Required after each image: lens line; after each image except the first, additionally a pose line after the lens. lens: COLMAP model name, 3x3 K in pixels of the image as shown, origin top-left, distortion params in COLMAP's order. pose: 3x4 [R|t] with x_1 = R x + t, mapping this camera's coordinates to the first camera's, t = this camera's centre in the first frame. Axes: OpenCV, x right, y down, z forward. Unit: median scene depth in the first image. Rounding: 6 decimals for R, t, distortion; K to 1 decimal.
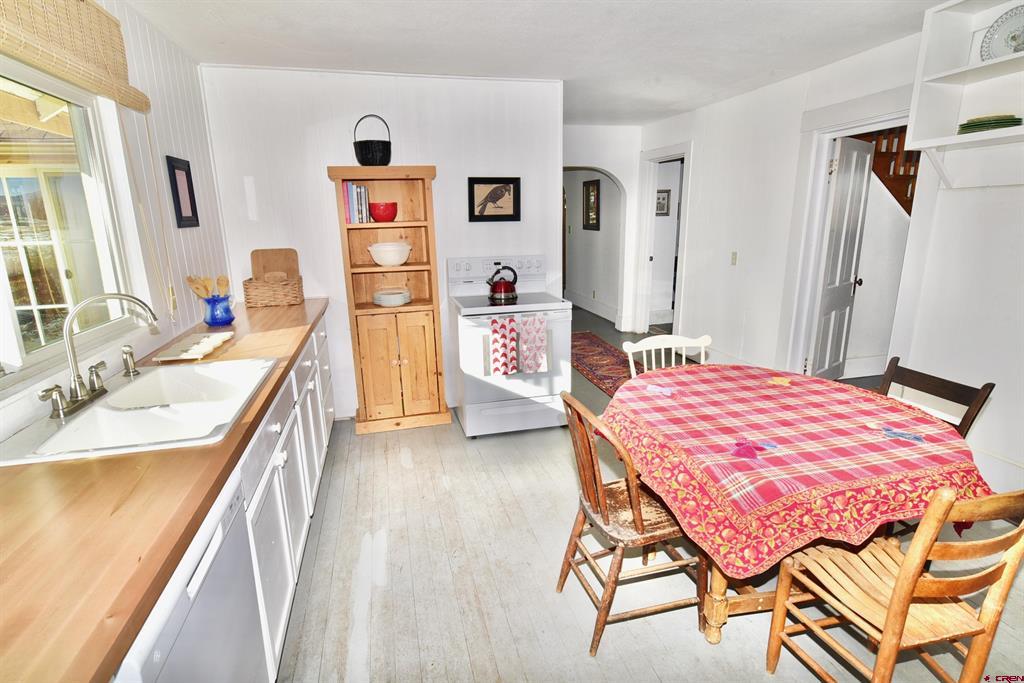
lens RADIAL K [[517.8, 0, 510.8], [0, 517.8, 343.7], [0, 0, 1]] dist [-0.000557, 0.003643]
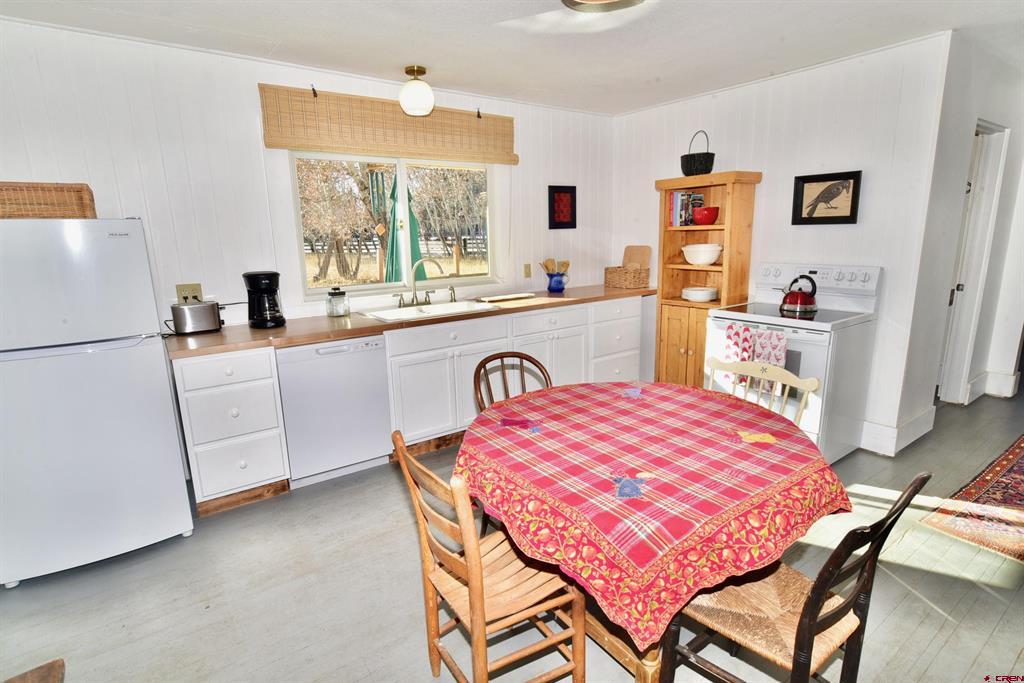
lens RADIAL K [[517.8, 0, 511.4], [0, 517.8, 340.8], [0, 0, 1]] dist [-0.000557, 0.003643]
pose [[0.364478, 0.203593, -0.908683, 0.708174], [-0.210784, 0.968518, 0.132453, -0.059761], [0.907042, 0.143260, 0.395918, 0.242330]]
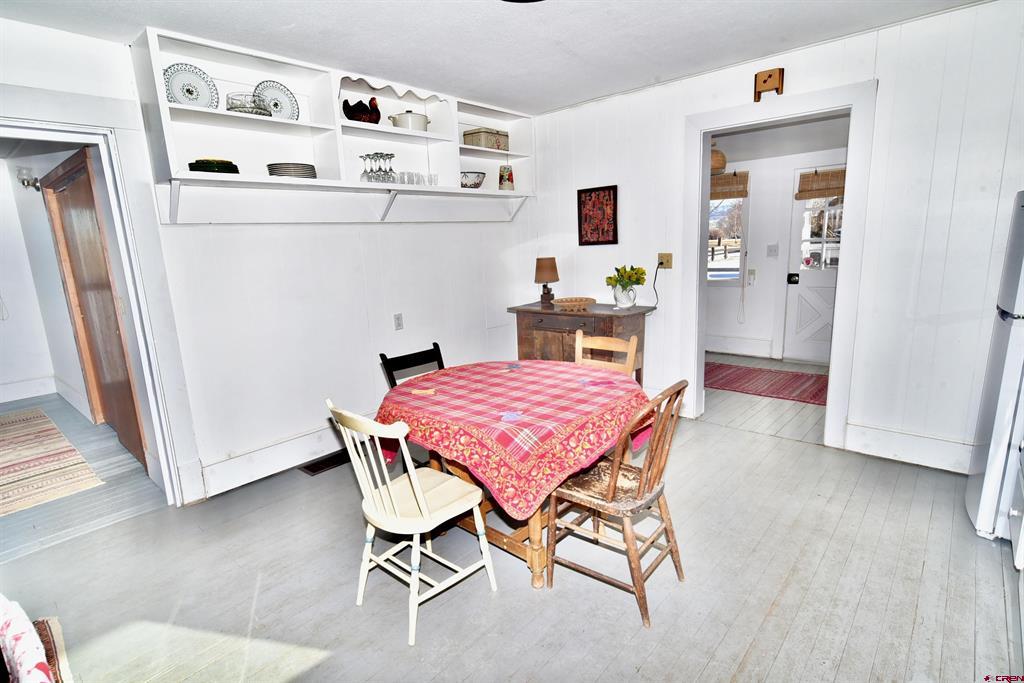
lens RADIAL K [[517.8, 0, 512.1], [0, 517.8, 345.8], [0, 0, 1]] dist [-0.000557, 0.003643]
pose [[-0.558650, -0.126659, 0.819675, -0.284815], [0.251567, 0.915839, 0.312974, -0.198672], [-0.790332, 0.381046, -0.479770, 0.896616]]
